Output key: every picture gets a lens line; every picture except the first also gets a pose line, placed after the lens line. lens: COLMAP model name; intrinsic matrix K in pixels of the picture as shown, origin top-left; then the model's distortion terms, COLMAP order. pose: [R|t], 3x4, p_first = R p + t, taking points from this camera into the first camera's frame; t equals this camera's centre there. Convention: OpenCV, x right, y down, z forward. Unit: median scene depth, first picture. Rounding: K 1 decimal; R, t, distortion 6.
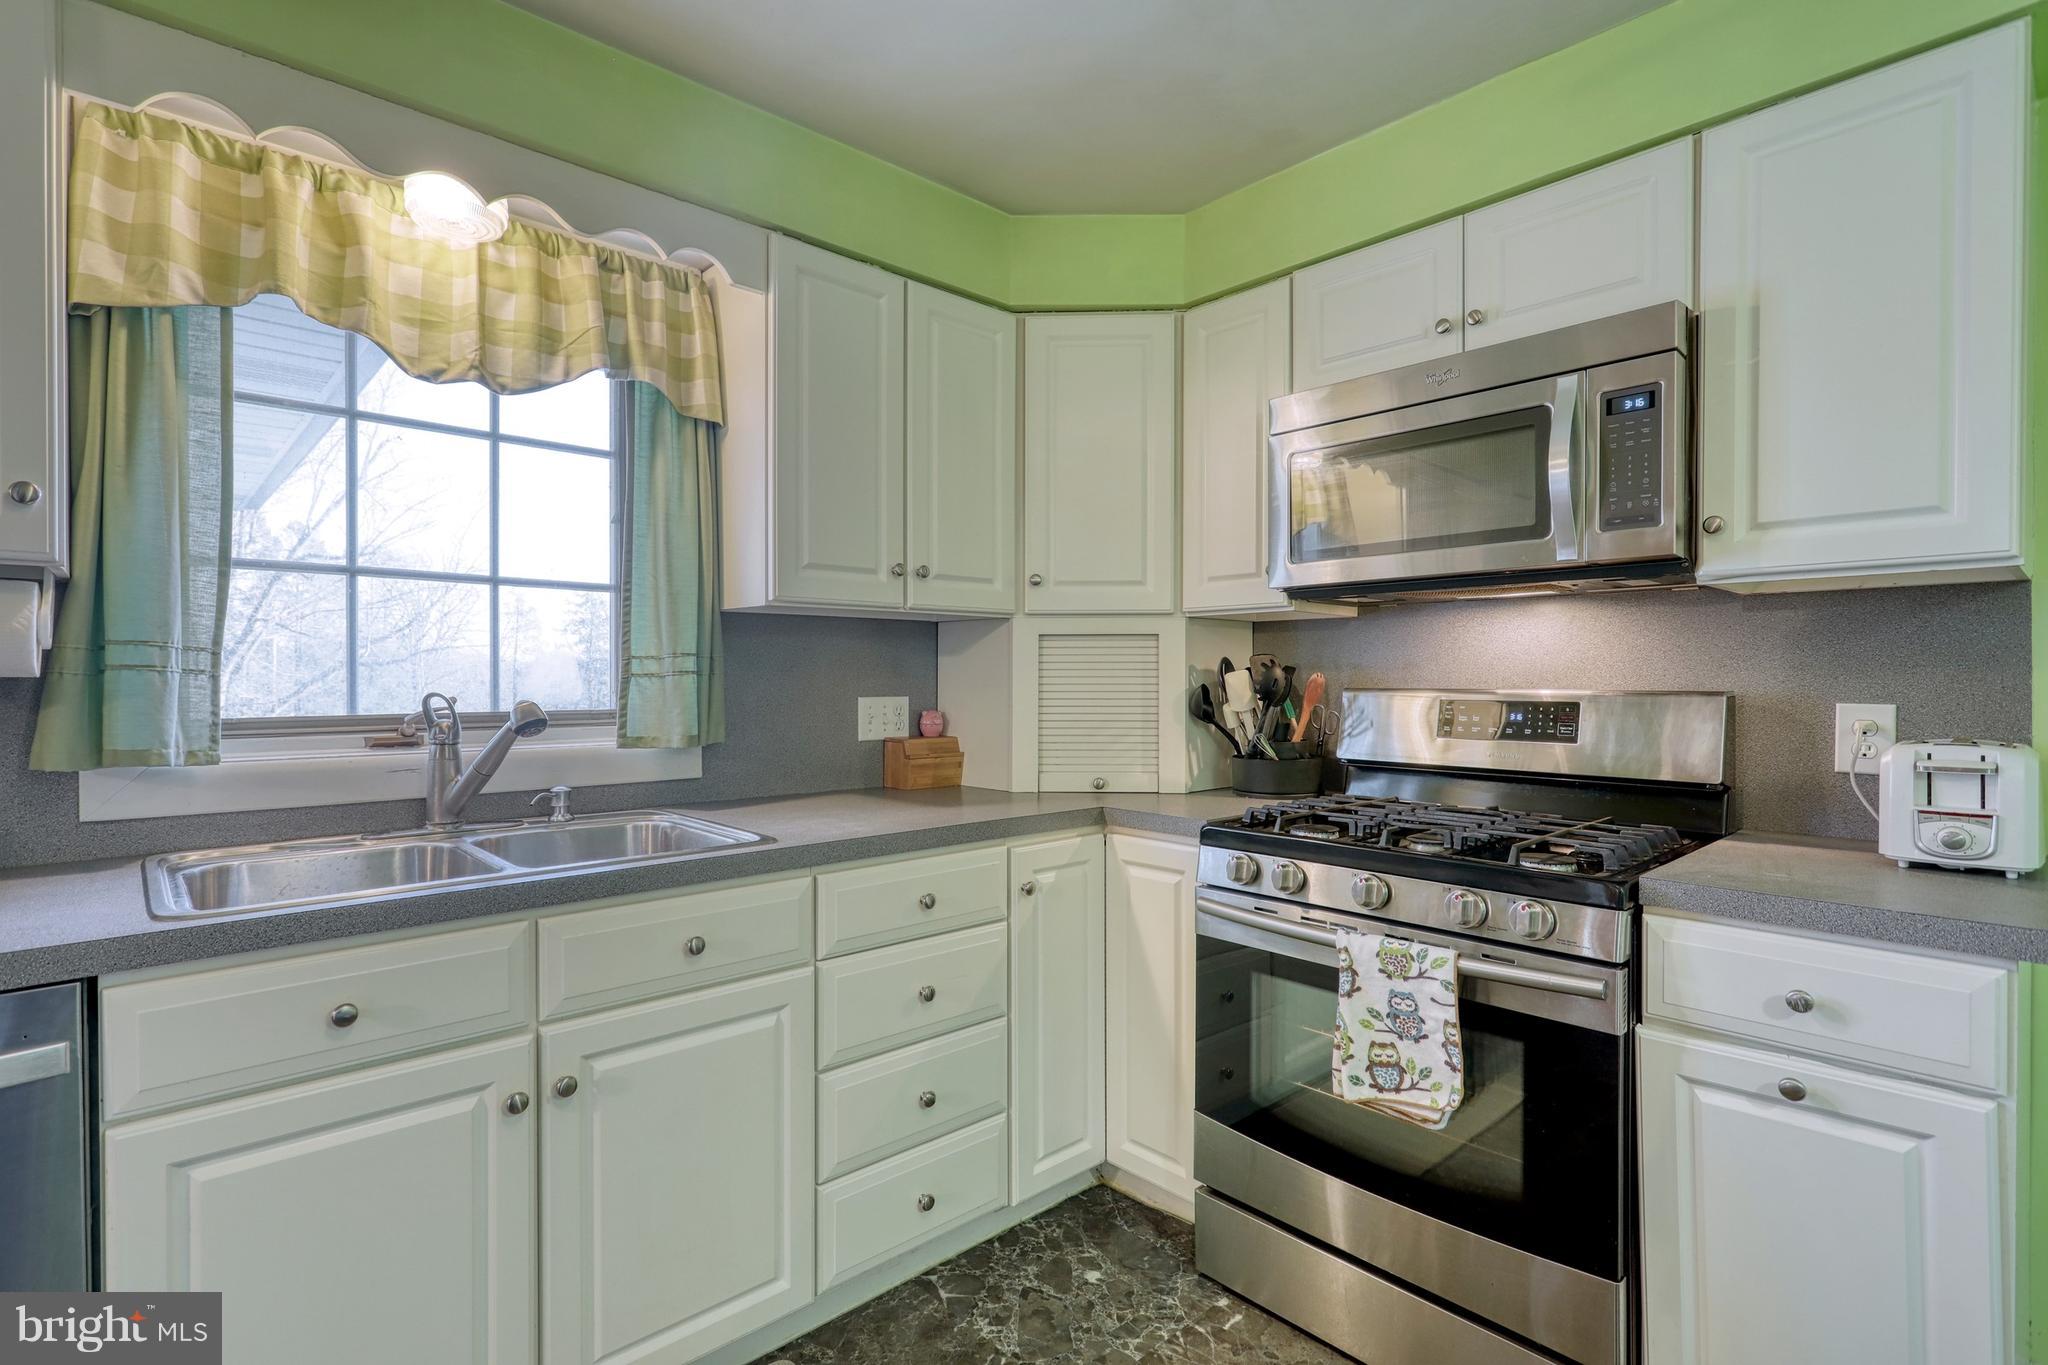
lens RADIAL K [[994.6, 0, 976.3], [0, 994.6, 695.3], [0, 0, 1]] dist [0.012872, 0.000061]
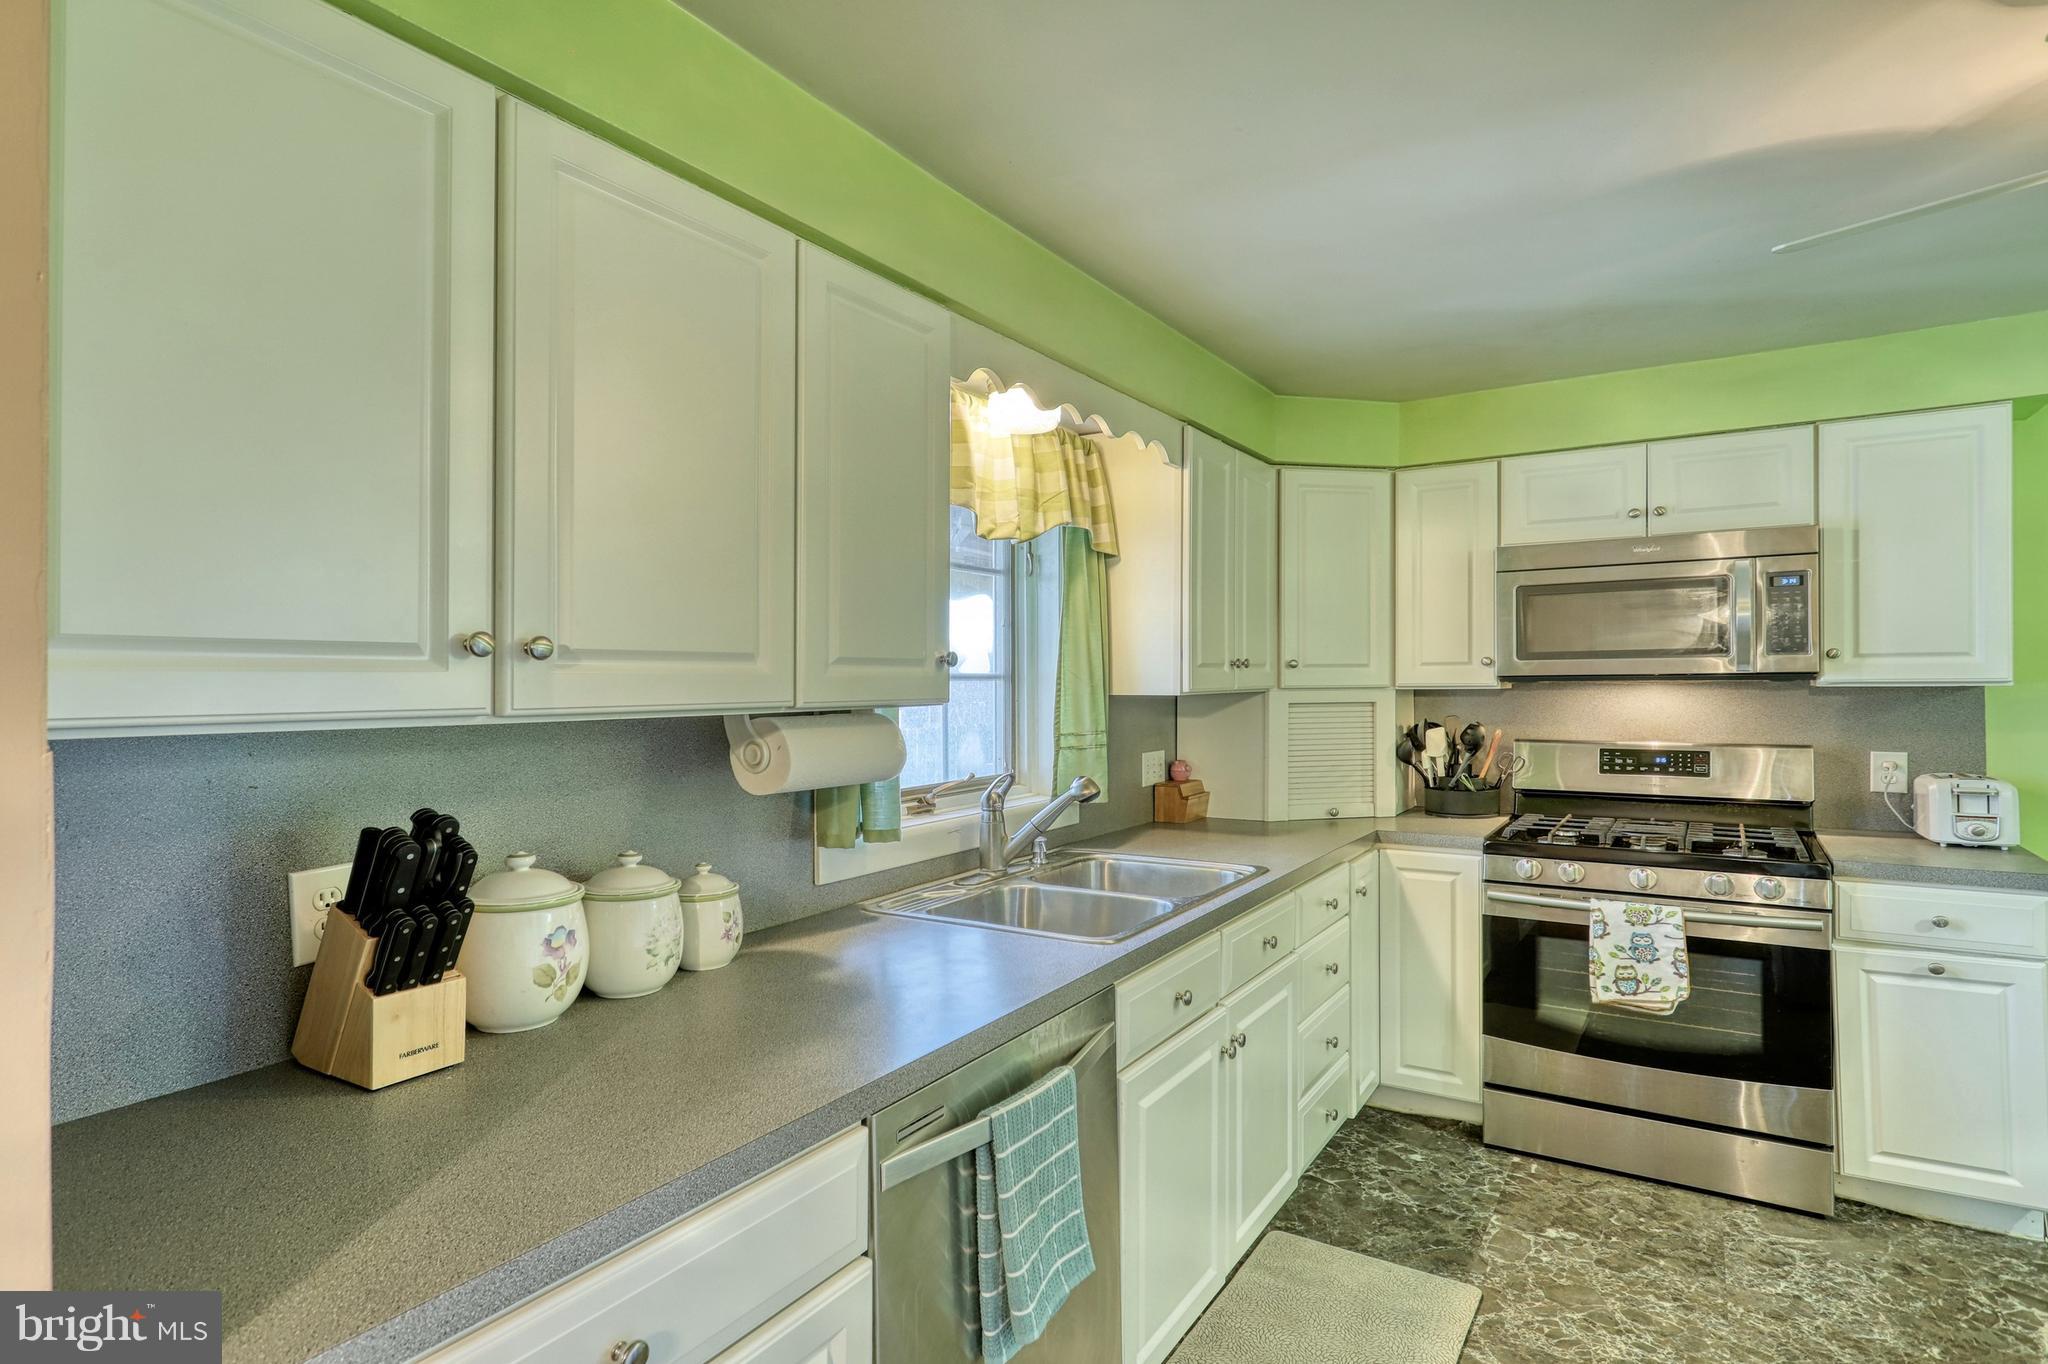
lens RADIAL K [[994.6, 0, 964.6], [0, 994.6, 702.8], [0, 0, 1]] dist [0.012872, 0.000061]
pose [[0.976036, -0.023572, 0.216328, -0.853706], [0.024079, 0.999710, 0.000291, -0.094698], [-0.216272, 0.004925, 0.976321, -0.283147]]
